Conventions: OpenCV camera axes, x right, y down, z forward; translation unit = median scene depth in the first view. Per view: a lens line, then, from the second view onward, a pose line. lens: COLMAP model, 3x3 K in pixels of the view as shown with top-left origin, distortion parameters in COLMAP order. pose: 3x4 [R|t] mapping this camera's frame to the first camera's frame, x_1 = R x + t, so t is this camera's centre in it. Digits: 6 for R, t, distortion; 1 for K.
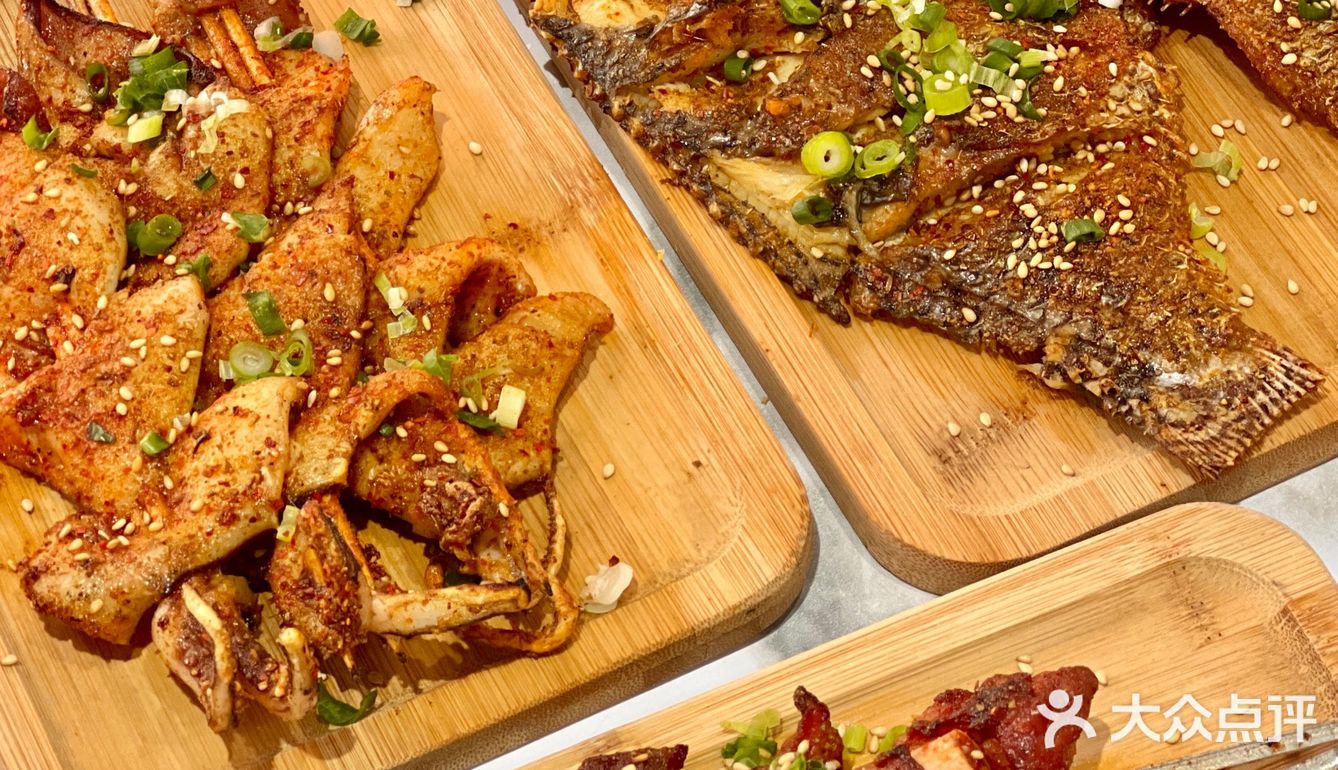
lens RADIAL K [[4058.5, 0, 669.0], [0, 4058.5, 385.0], [0, 0, 1]] dist [-0.824924, 21.768703]
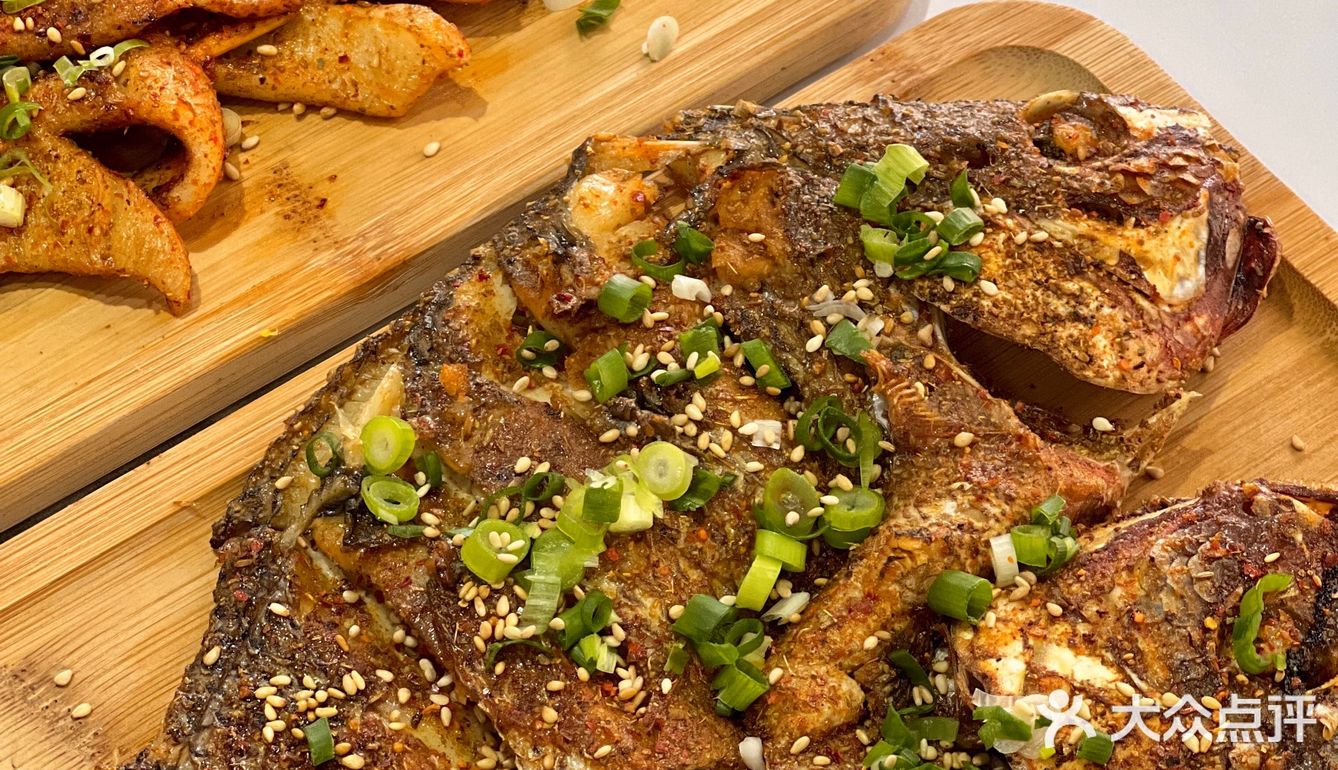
lens RADIAL K [[4058.5, 0, 669.0], [0, 4058.5, 385.0], [0, 0, 1]] dist [-0.824924, 21.768703]
pose [[0.169371, 0.807384, -0.565195, 0.482897], [-0.798376, 0.448643, 0.401641, -0.420999], [0.577849, 0.383212, 0.720583, 0.456250]]
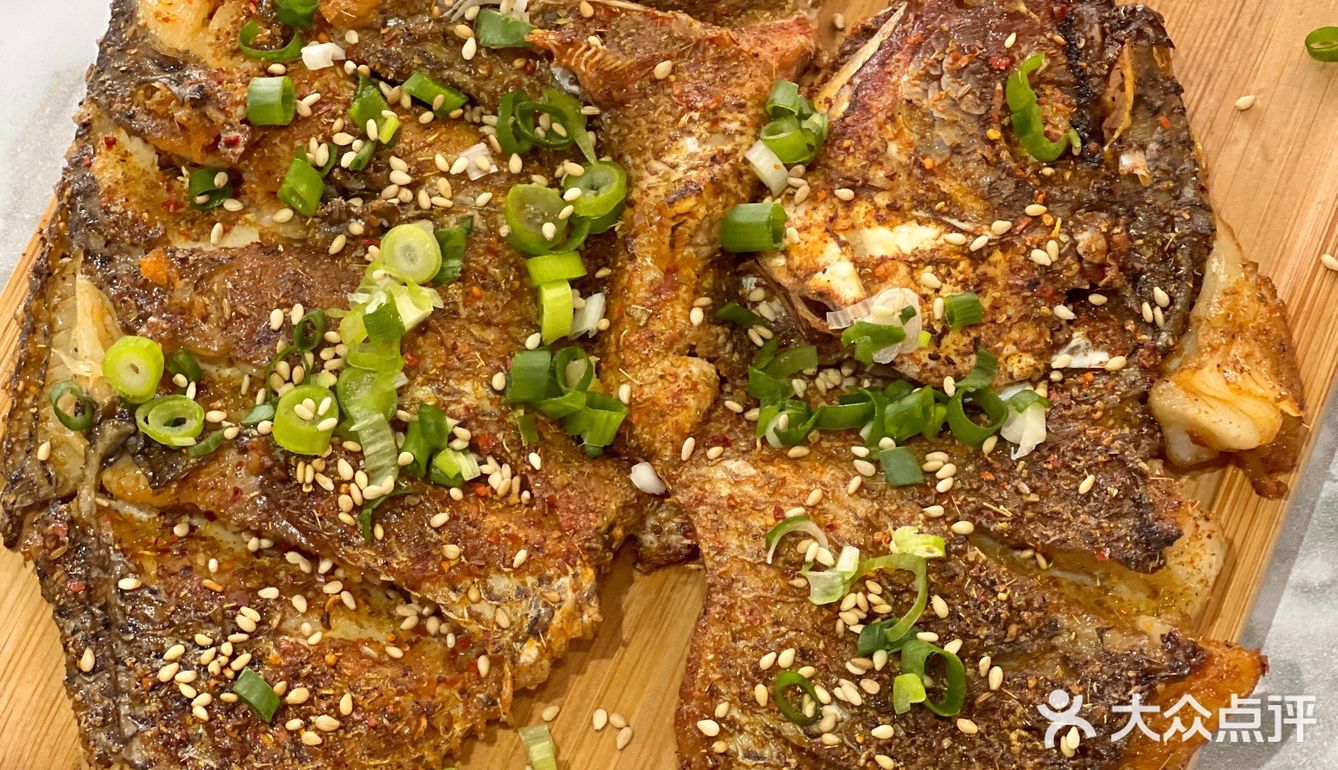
lens RADIAL K [[4058.5, 0, 669.0], [0, 4058.5, 385.0], [0, 0, 1]] dist [-0.824924, 21.768703]
pose [[0.645935, 0.706502, -0.289175, 0.314916], [-0.601688, 0.704304, 0.376732, -0.387587], [0.469829, -0.069351, 0.880029, 0.398139]]
